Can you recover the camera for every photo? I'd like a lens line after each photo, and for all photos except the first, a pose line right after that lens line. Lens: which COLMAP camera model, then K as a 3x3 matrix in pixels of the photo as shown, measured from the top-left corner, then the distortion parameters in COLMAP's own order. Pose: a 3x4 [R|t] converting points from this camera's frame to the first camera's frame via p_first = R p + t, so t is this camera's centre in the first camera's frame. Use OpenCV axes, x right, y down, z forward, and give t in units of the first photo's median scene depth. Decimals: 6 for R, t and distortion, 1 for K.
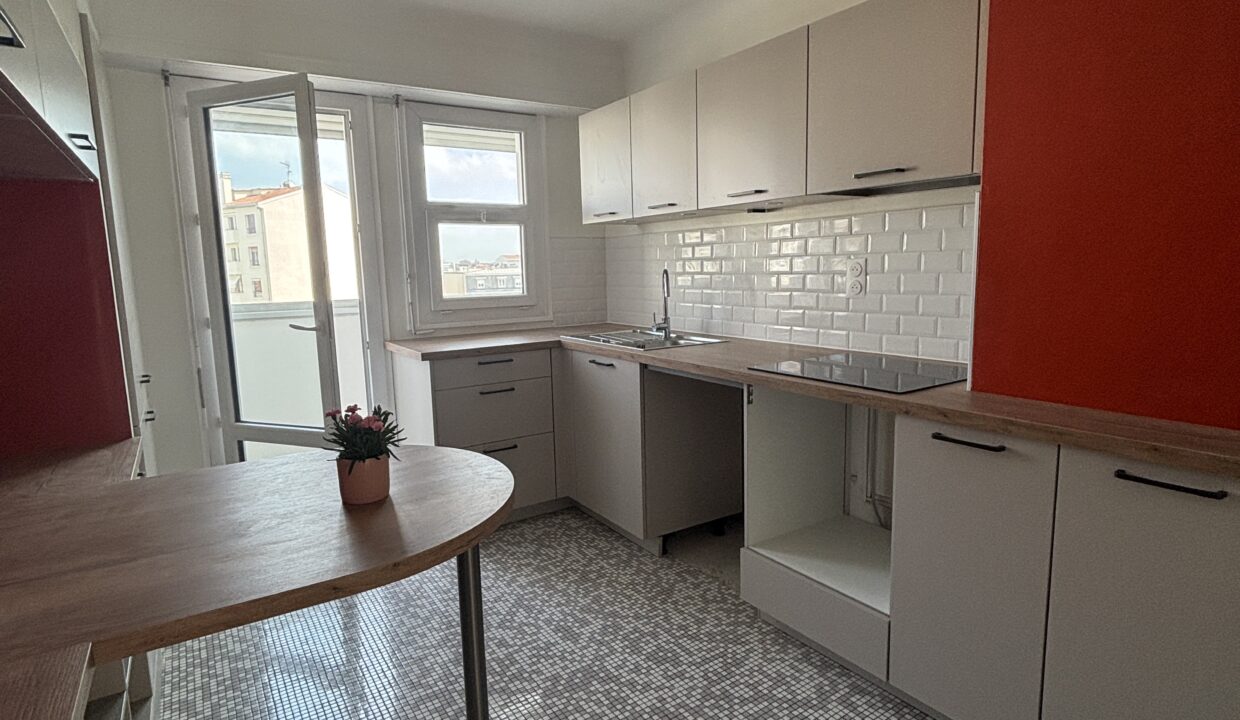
lens RADIAL K [[661.4, 0, 620.9], [0, 661.4, 355.2], [0, 0, 1]] dist [0.003508, -0.006748]
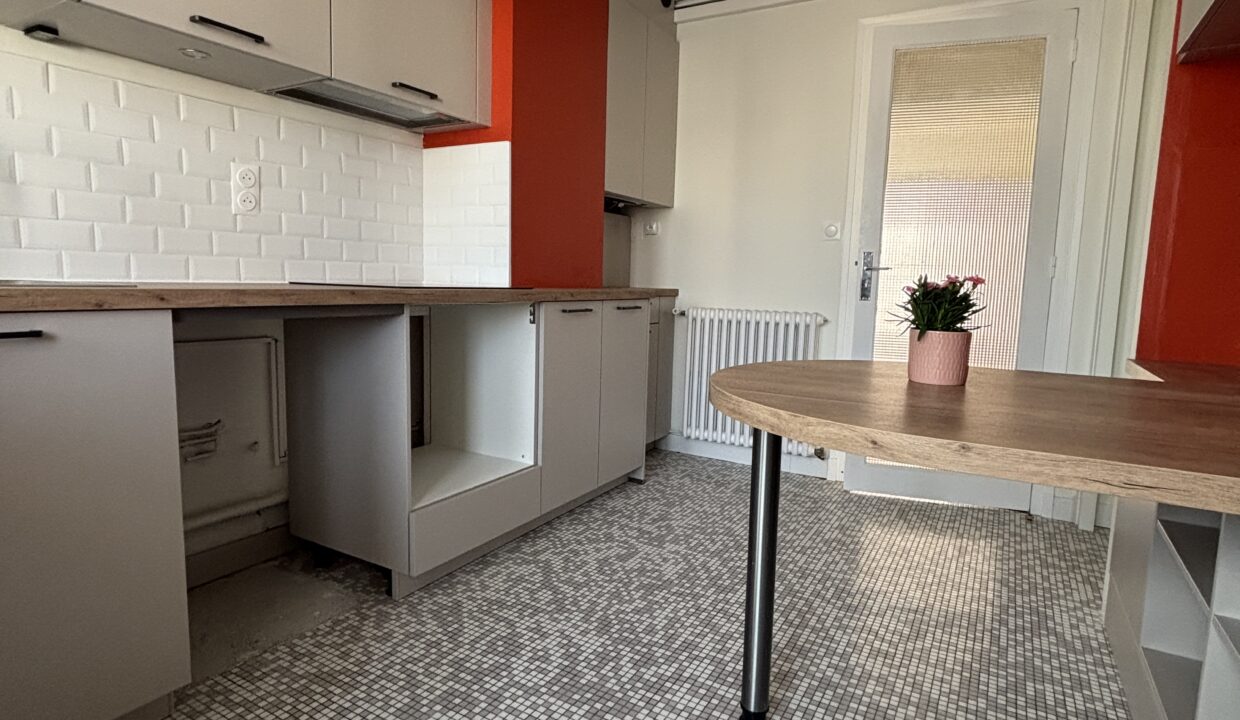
lens RADIAL K [[661.4, 0, 624.2], [0, 661.4, 356.0], [0, 0, 1]] dist [0.003508, -0.006748]
pose [[-0.443243, -0.092639, 0.891602, -0.578034], [0.108855, 0.981722, 0.156118, 0.004433], [-0.889767, 0.166254, -0.425057, 0.987817]]
